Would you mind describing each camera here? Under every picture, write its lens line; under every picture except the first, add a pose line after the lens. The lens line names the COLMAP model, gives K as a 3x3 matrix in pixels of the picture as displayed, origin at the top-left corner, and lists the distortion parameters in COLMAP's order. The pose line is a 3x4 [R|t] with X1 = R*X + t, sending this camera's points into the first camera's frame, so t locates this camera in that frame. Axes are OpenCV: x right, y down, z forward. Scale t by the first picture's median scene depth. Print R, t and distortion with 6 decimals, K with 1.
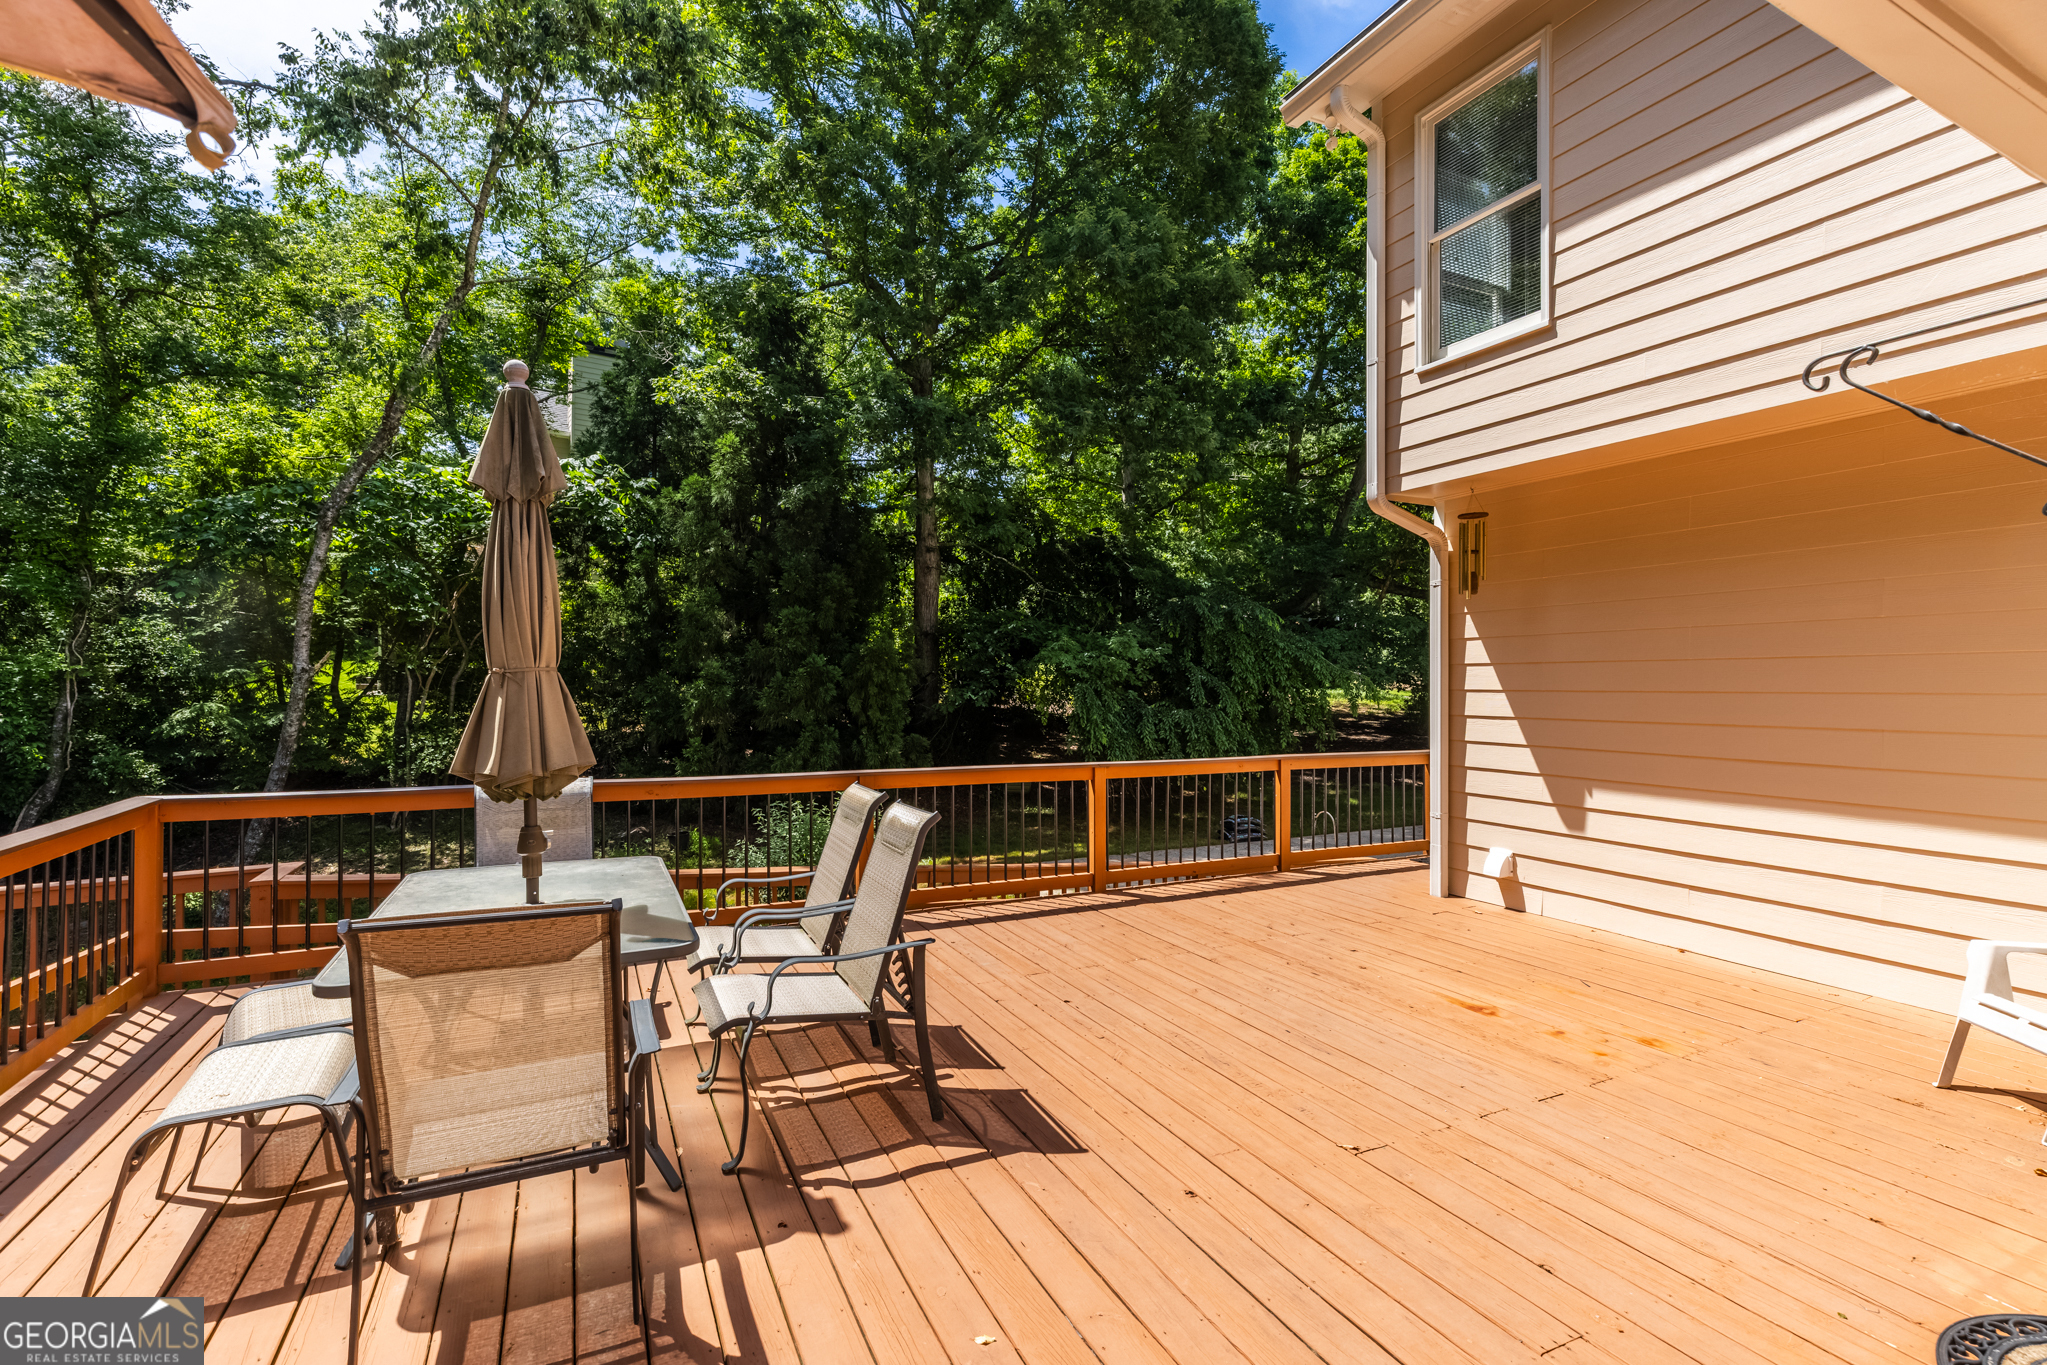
lens RADIAL K [[950.3, 0, 1060.1], [0, 950.3, 670.3], [0, 0, 1]] dist [0.019580, 0.000364]
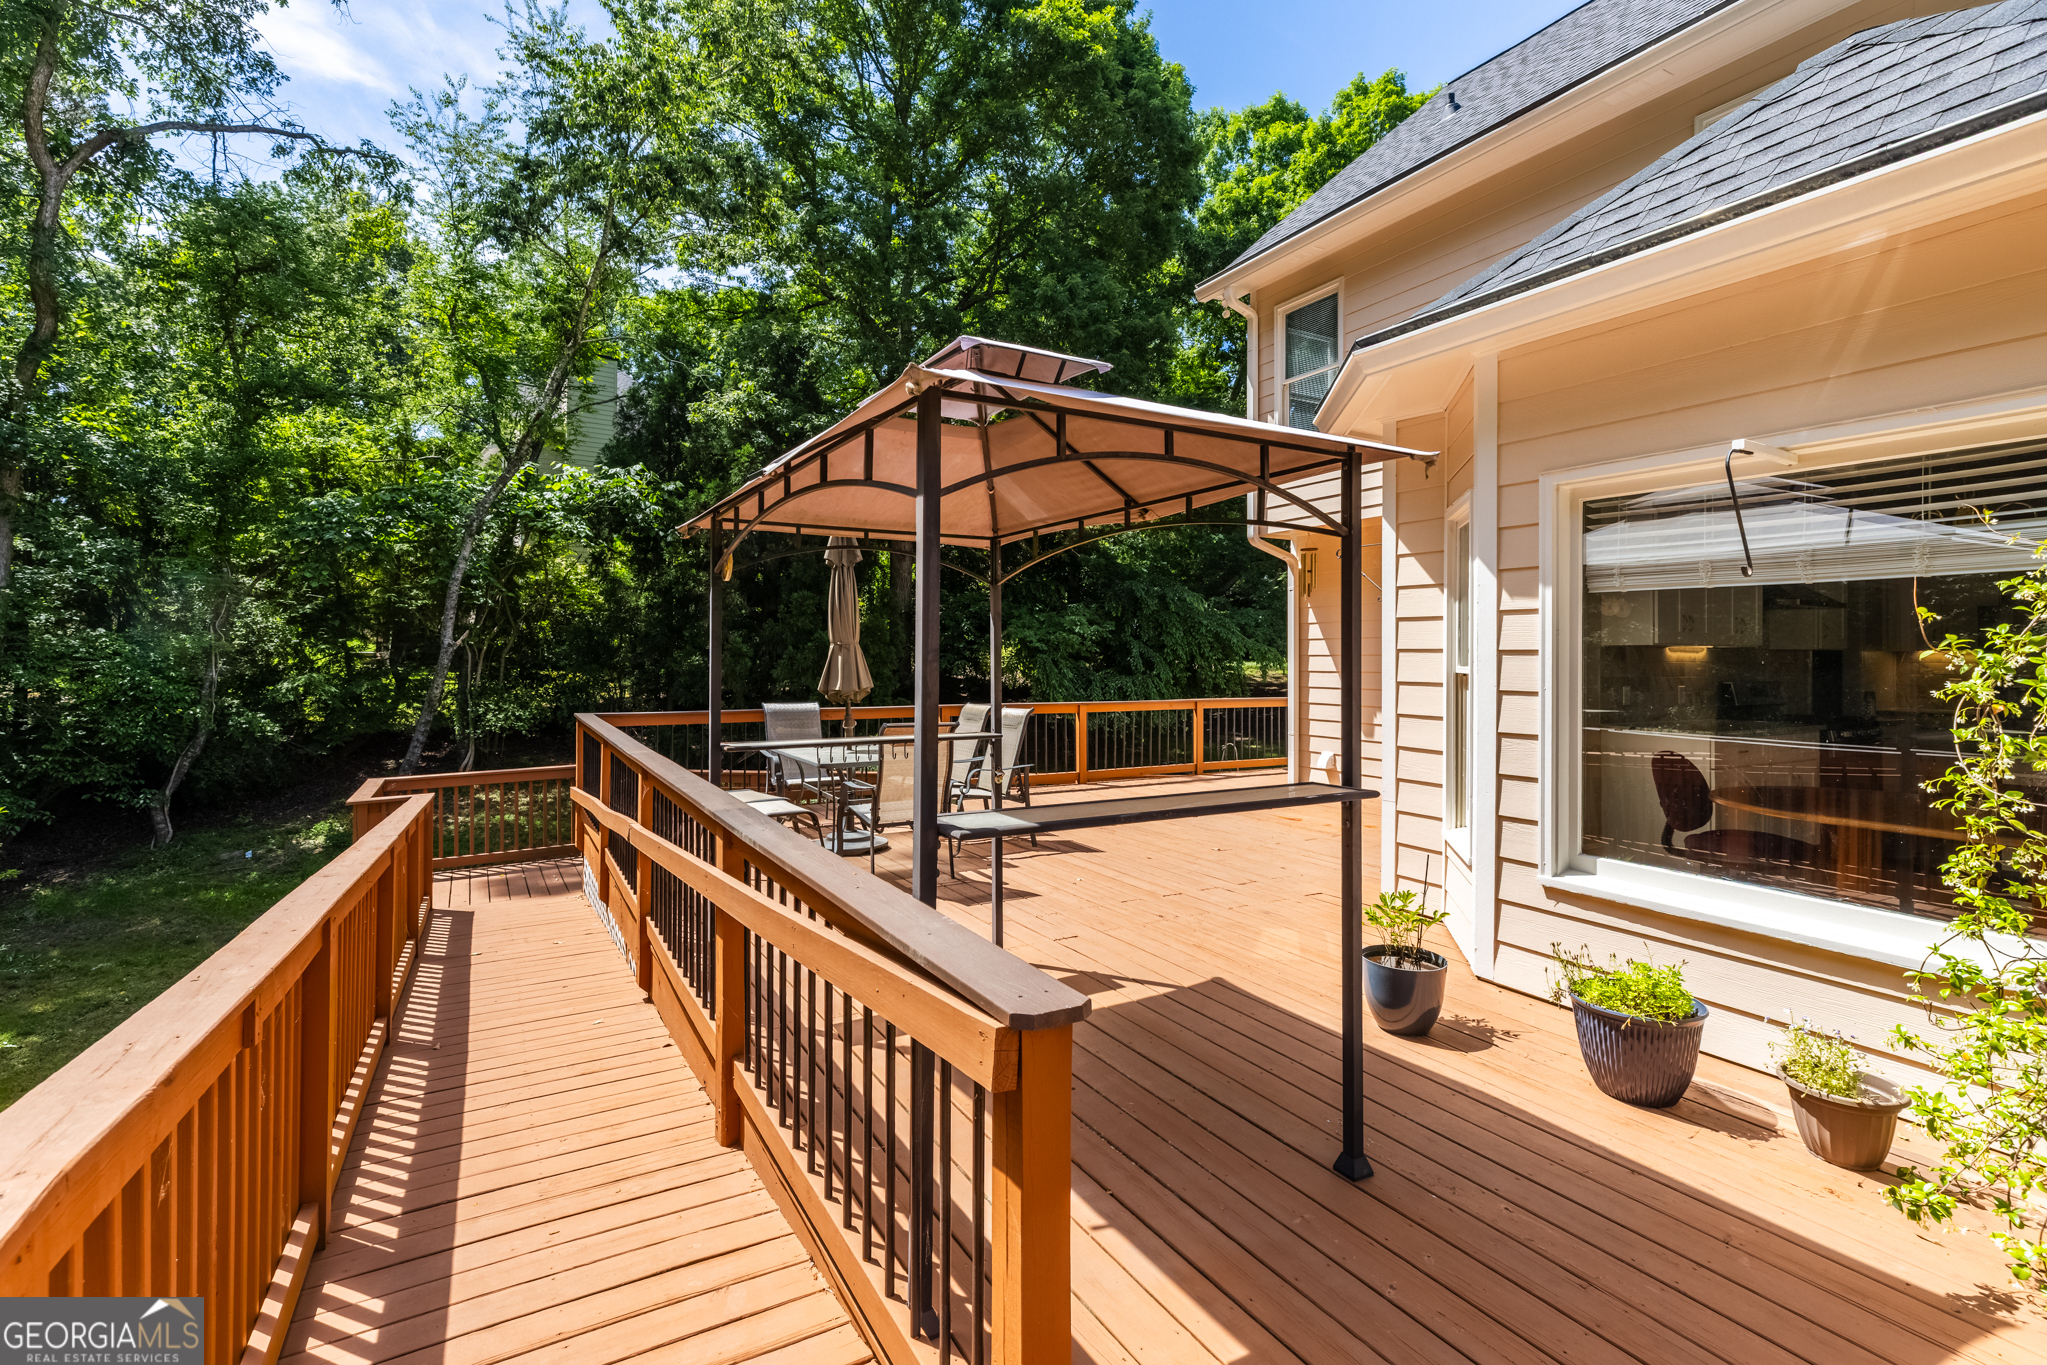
lens RADIAL K [[950.3, 0, 1060.1], [0, 950.3, 670.3], [0, 0, 1]] dist [0.019580, 0.000364]
pose [[0.997570, -0.004680, 0.069517, -0.040166], [0.002780, 0.999621, 0.027398, 0.000613], [-0.069619, -0.027138, 0.997204, -0.219264]]
